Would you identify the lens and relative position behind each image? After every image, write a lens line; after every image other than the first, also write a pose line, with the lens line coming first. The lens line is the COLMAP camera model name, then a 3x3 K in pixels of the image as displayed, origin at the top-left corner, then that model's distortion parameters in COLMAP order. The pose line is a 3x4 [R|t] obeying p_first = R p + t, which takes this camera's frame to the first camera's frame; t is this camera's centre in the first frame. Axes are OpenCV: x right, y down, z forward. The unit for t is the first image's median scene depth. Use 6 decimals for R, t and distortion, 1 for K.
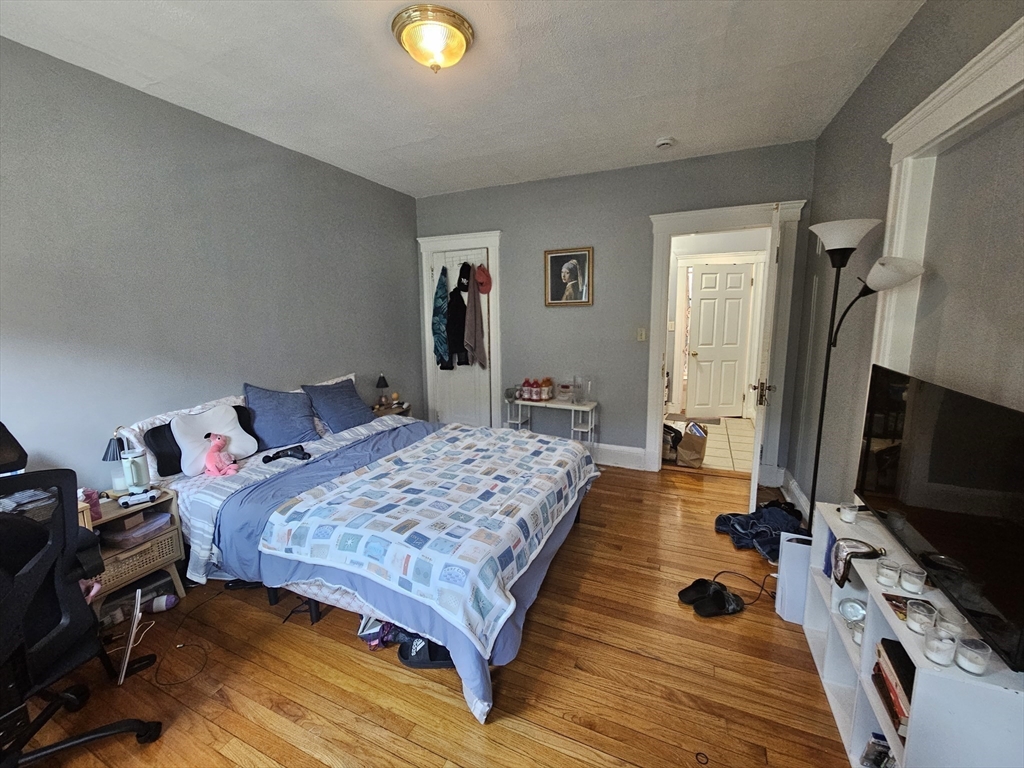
lens RADIAL K [[418.9, 0, 511.3], [0, 418.9, 383.3], [0, 0, 1]] dist [-0.004816, 0.001797]
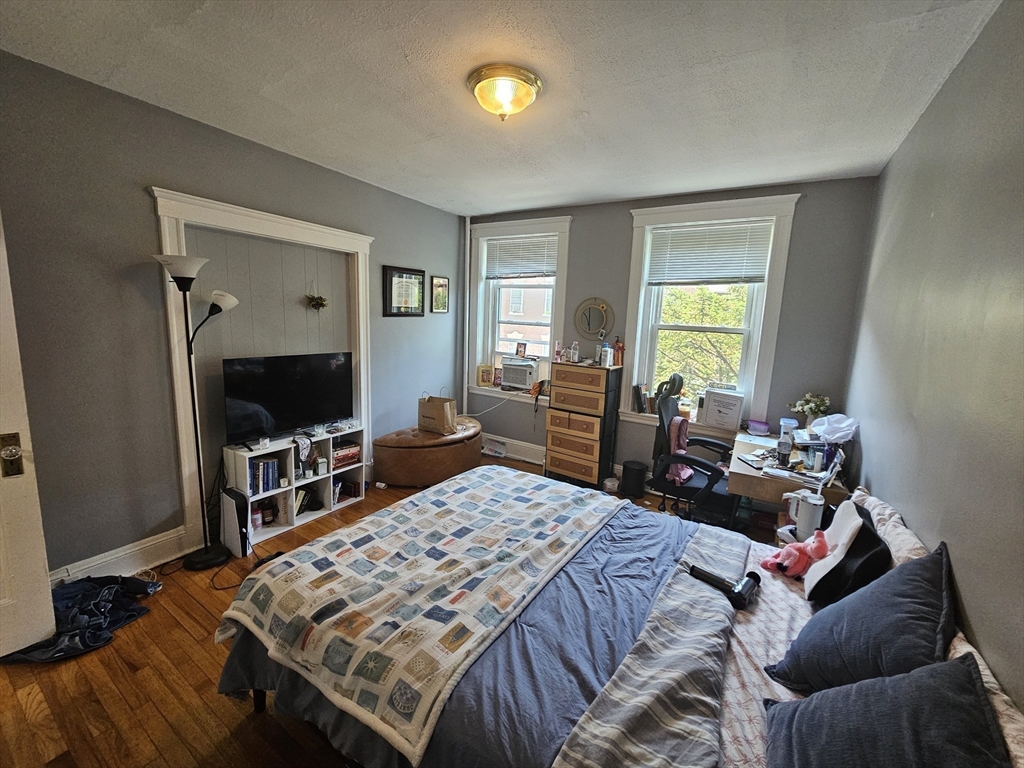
lens RADIAL K [[418.9, 0, 509.8], [0, 418.9, 382.9], [0, 0, 1]] dist [-0.004816, 0.001797]
pose [[-0.987304, -0.055661, 0.148769, -0.342127], [-0.003200, 0.943371, 0.331723, -0.396427], [-0.158808, 0.327035, -0.931573, 1.909343]]
